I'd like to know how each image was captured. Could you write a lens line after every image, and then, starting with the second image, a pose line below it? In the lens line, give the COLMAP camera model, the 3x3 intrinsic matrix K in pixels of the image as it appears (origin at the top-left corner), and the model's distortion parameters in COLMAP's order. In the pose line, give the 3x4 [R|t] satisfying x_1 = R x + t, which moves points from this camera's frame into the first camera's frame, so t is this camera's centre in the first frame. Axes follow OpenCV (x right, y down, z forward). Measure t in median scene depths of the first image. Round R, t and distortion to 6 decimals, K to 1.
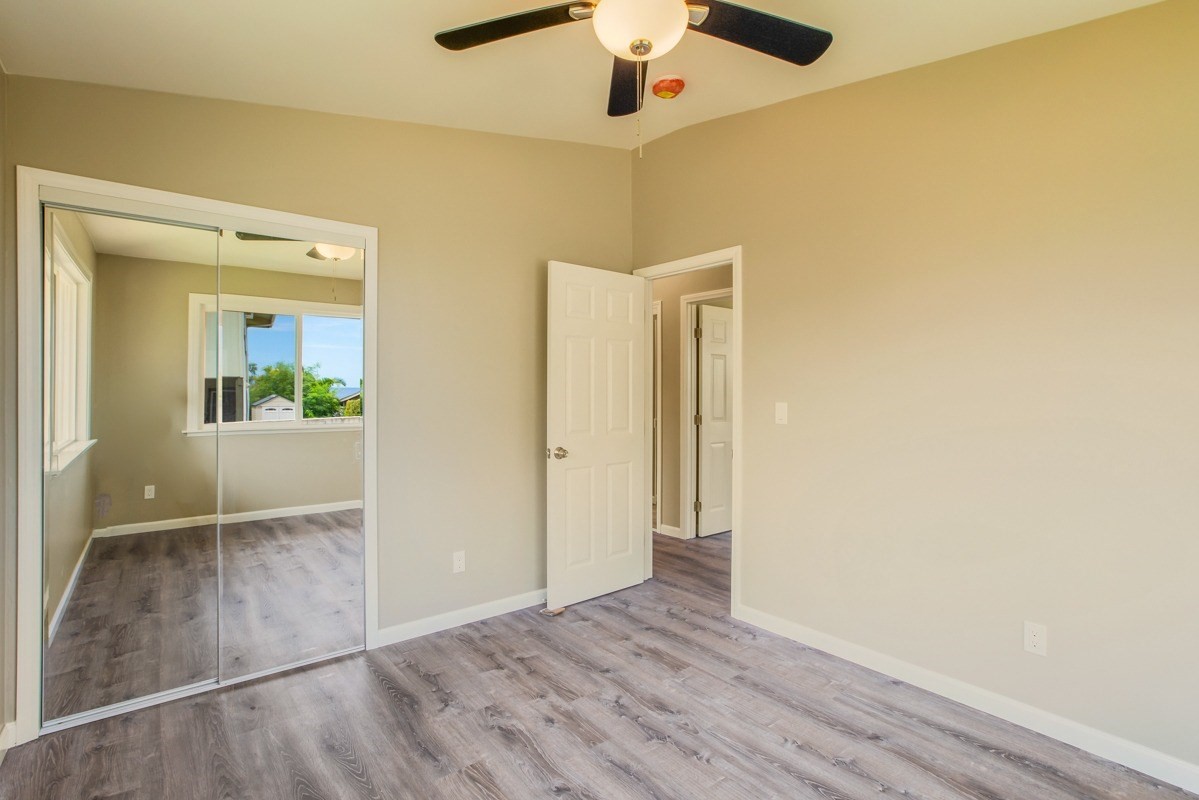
lens RADIAL K [[573.7, 0, 602.2], [0, 573.7, 395.0], [0, 0, 1]] dist [-0.007713, 0.003714]
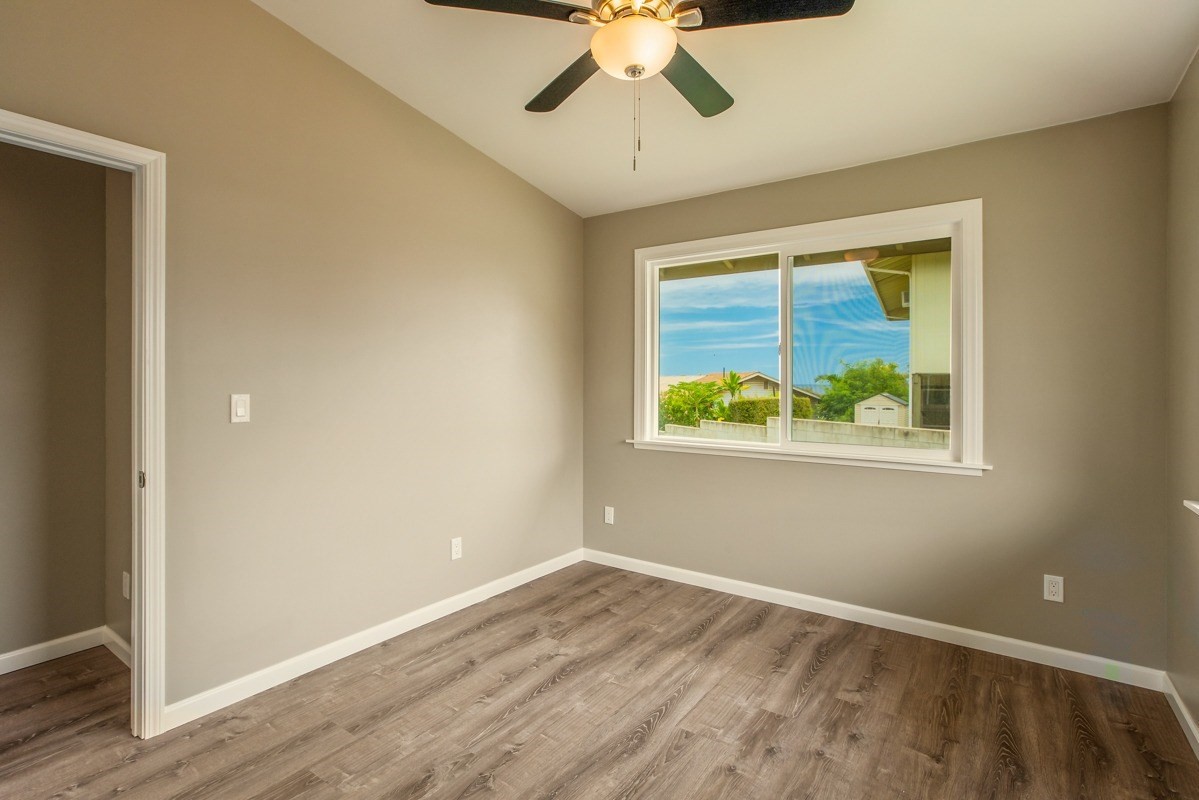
lens RADIAL K [[573.7, 0, 592.8], [0, 573.7, 381.2], [0, 0, 1]] dist [-0.007713, 0.003714]
pose [[-0.259518, -0.000675, 0.965738, -0.740524], [0.000658, 0.999999, 0.000875, -0.007116], [-0.965738, 0.000863, -0.259517, 1.012577]]
